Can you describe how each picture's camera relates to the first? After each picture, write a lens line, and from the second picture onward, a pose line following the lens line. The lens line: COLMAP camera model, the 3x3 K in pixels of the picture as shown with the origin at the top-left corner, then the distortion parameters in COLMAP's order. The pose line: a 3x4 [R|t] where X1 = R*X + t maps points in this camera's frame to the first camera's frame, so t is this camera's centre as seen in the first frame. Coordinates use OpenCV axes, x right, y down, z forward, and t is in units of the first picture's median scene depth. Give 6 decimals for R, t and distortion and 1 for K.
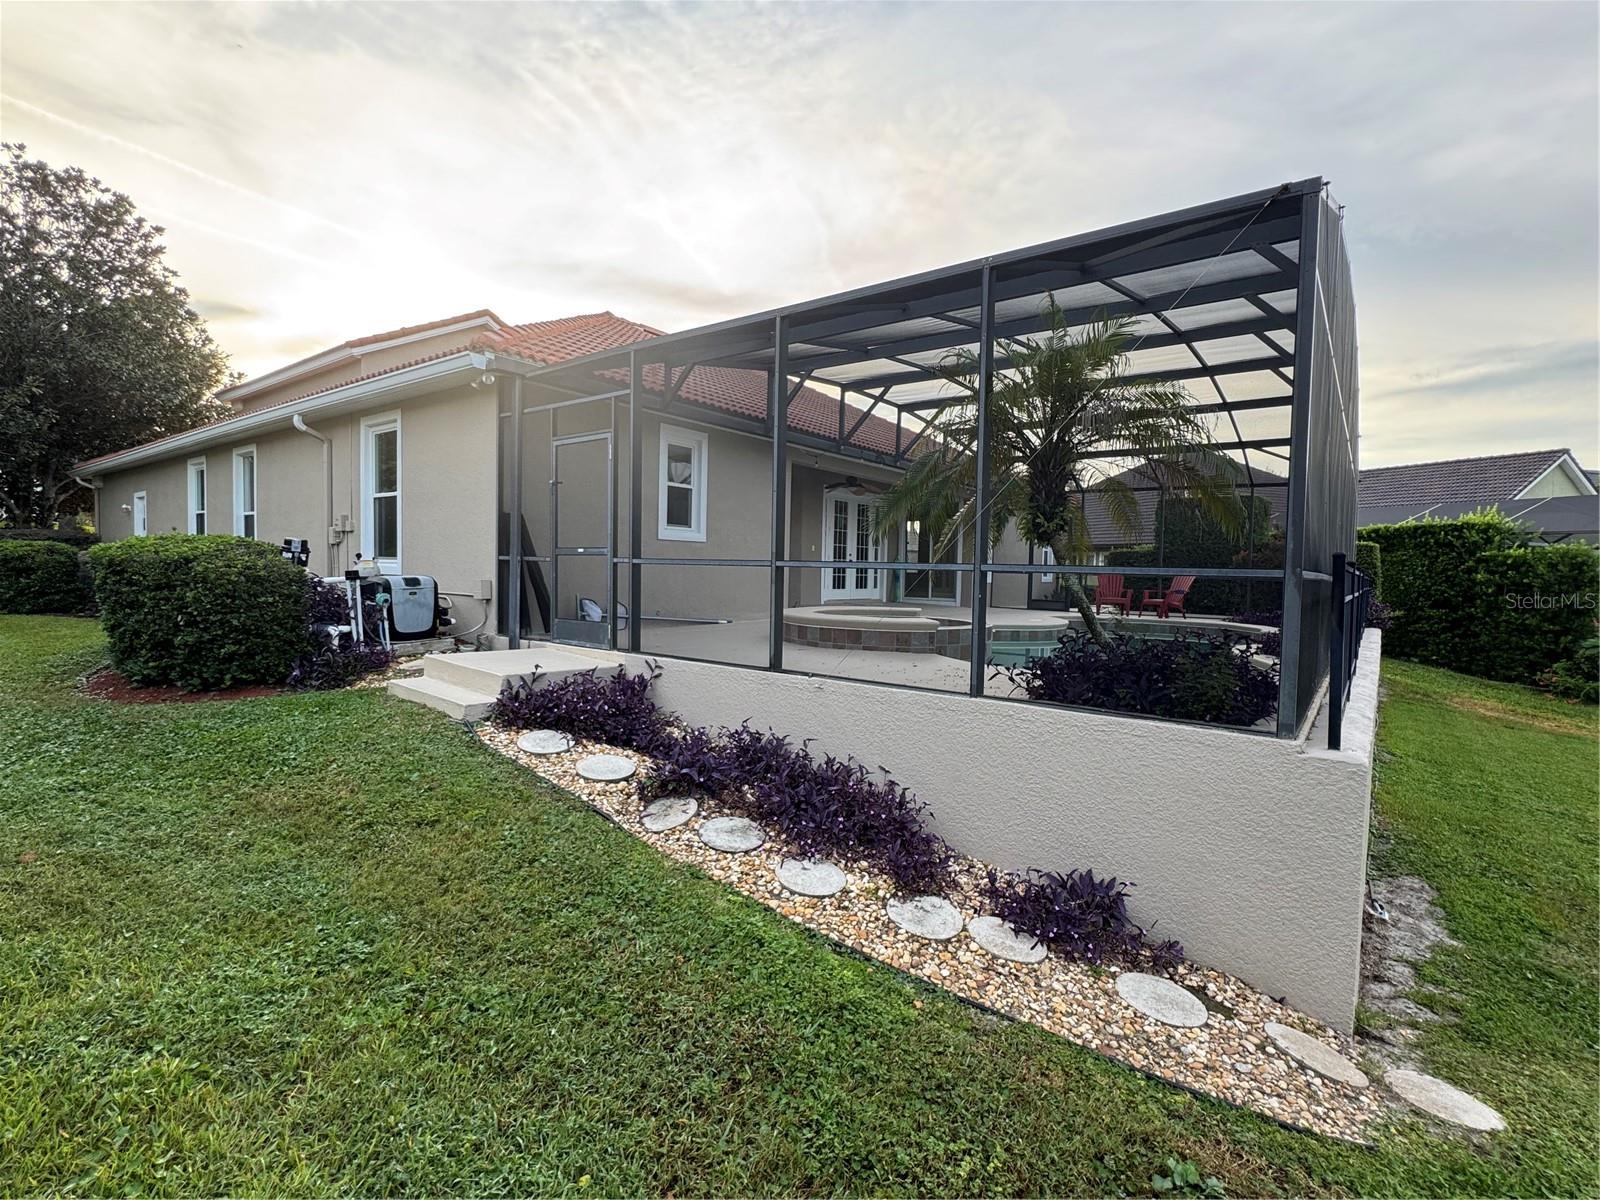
lens RADIAL K [[742.8, 0, 800.0], [0, 742.8, 600.0], [0, 0, 1]] dist [-0.002525, -0.000316]
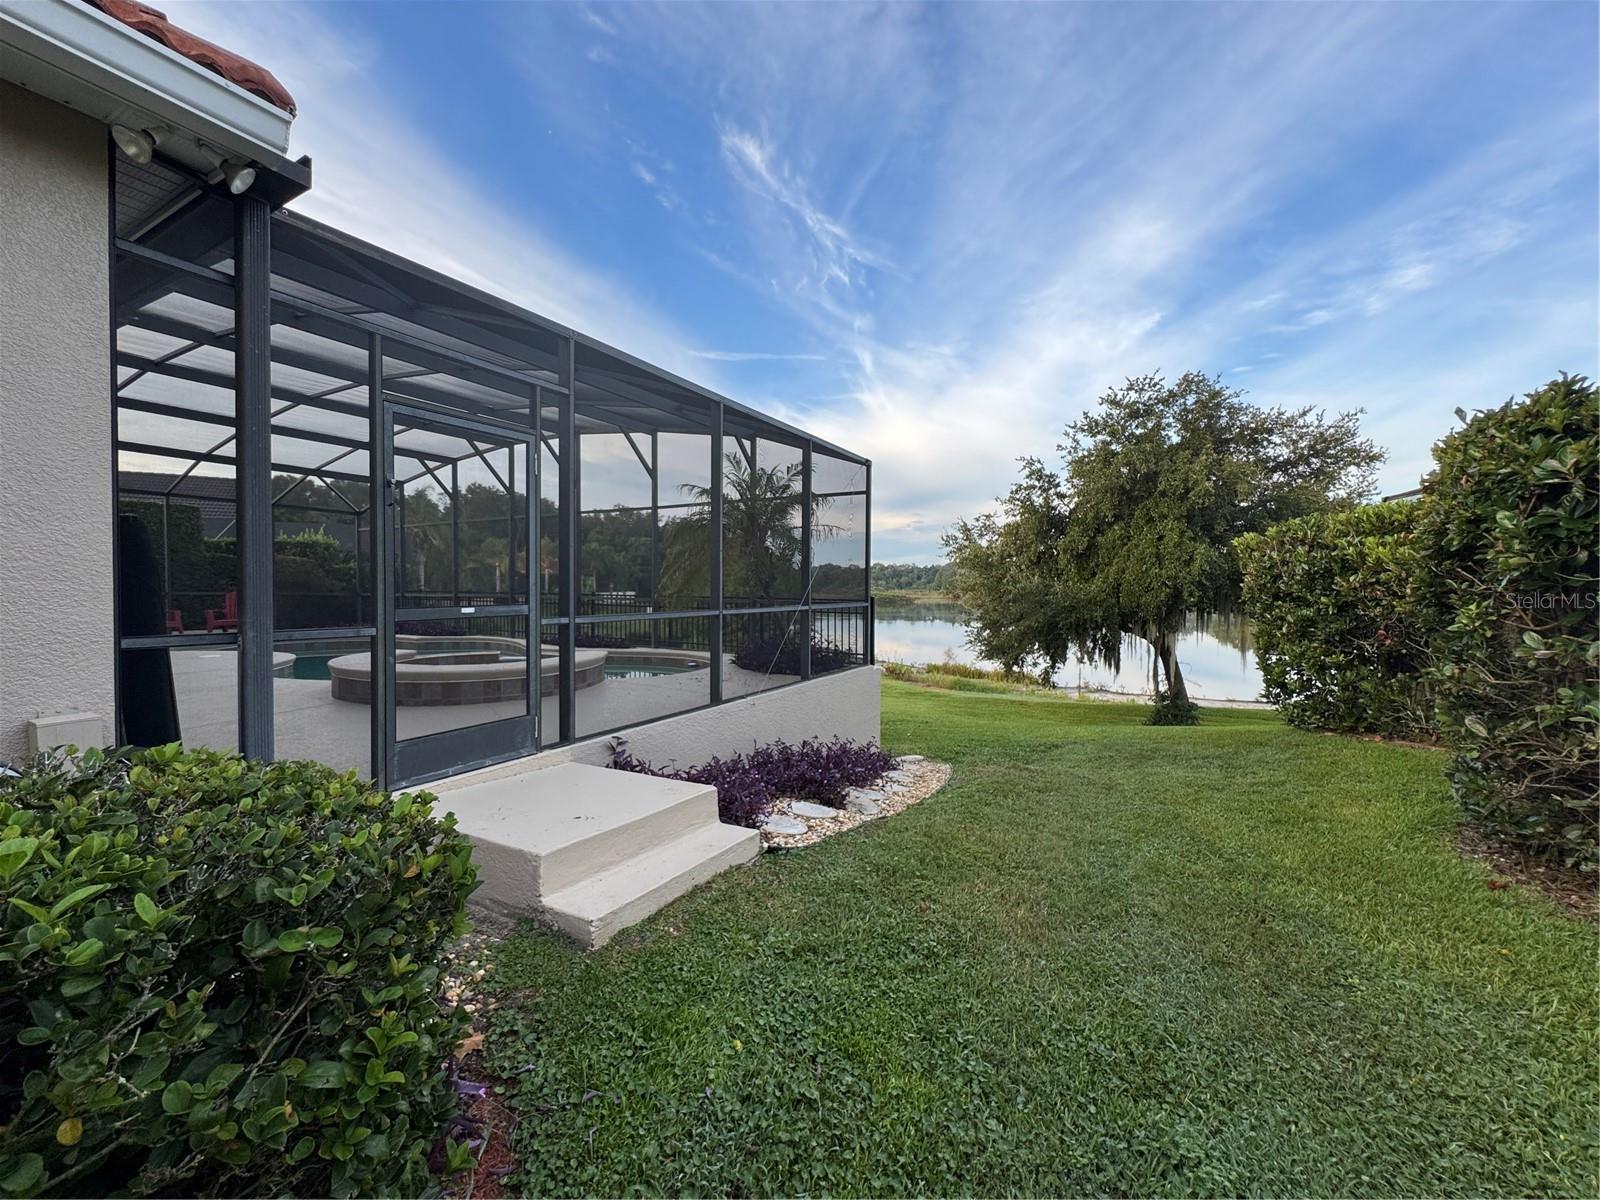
lens RADIAL K [[638.7, 0, 800.0], [0, 638.7, 600.0], [0, 0, 1]] dist [0.000491, -0.000547]
pose [[-0.124916, -0.047841, 0.991013, -1.232554], [0.030616, 0.998175, 0.052046, -0.137237], [-0.991695, 0.036842, -0.123223, 1.173401]]
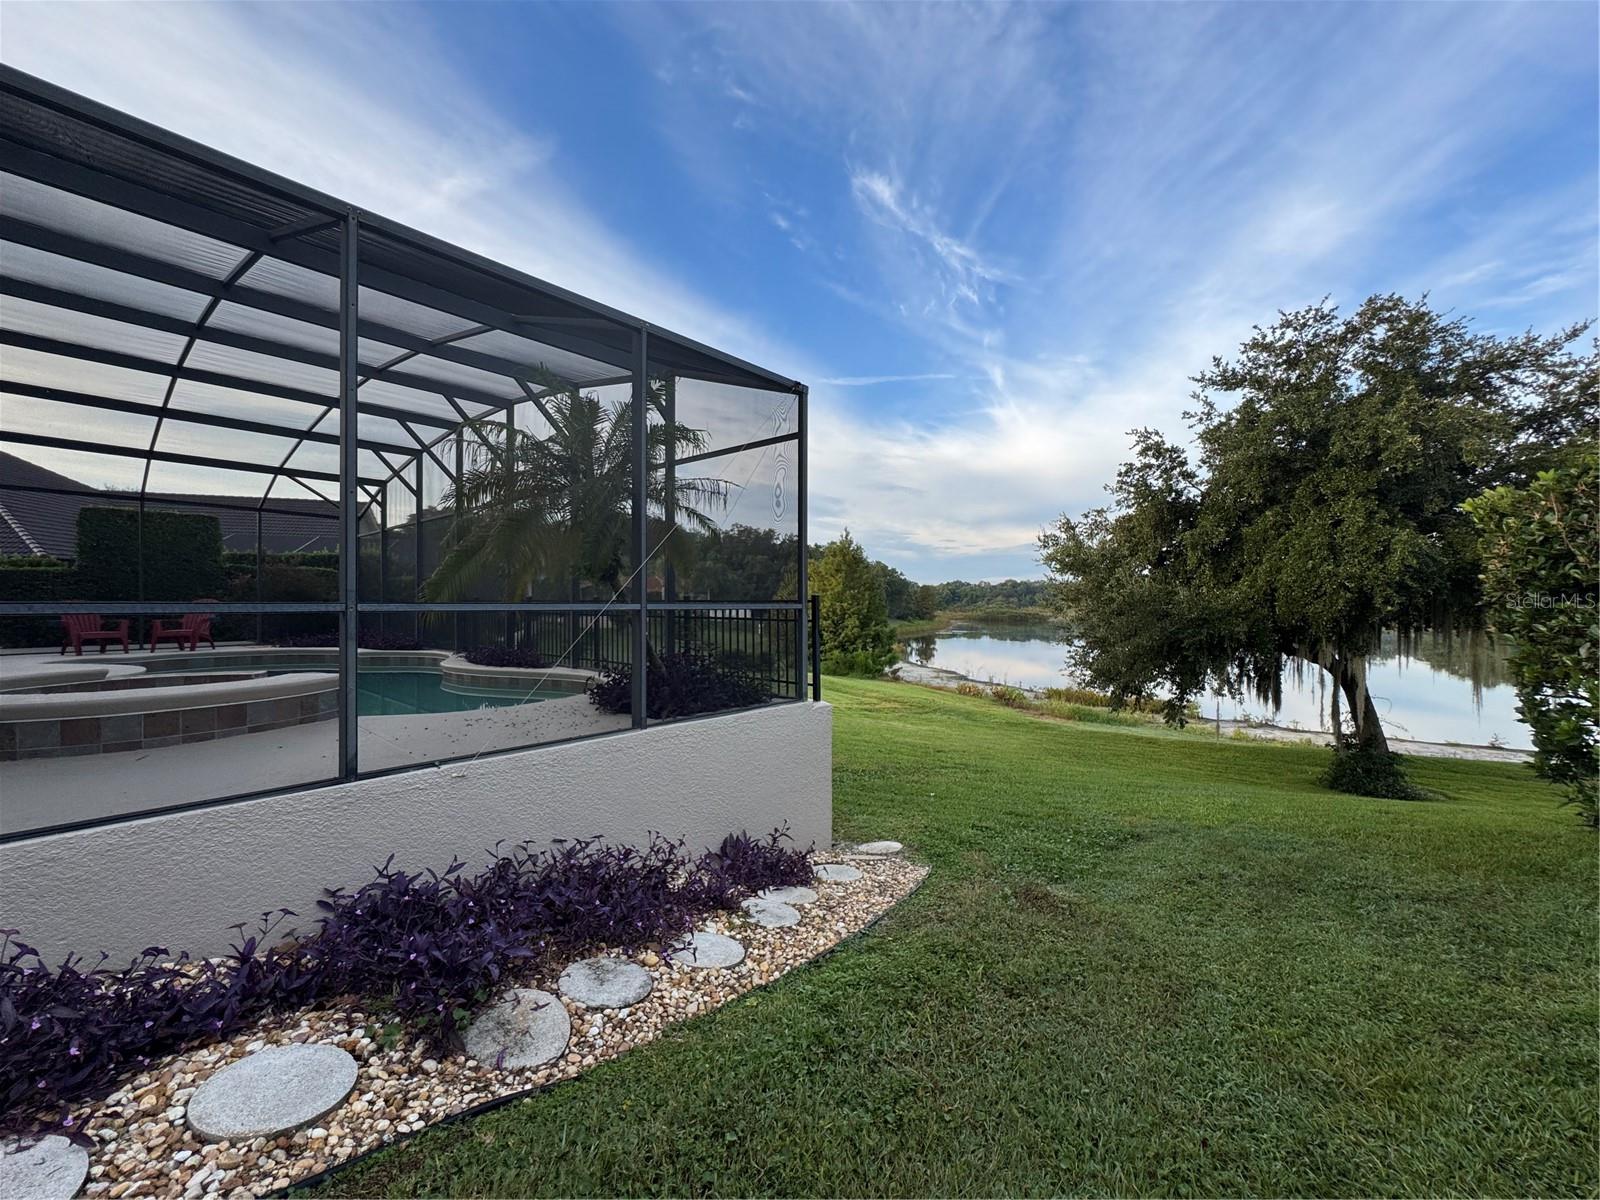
lens RADIAL K [[638.7, 0, 800.0], [0, 638.7, 600.0], [0, 0, 1]] dist [0.000491, -0.000547]
pose [[0.071821, -0.019275, 0.997231, -0.640511], [0.040111, 0.999060, 0.016421, -0.057542], [-0.996611, 0.038821, 0.072526, 0.688734]]
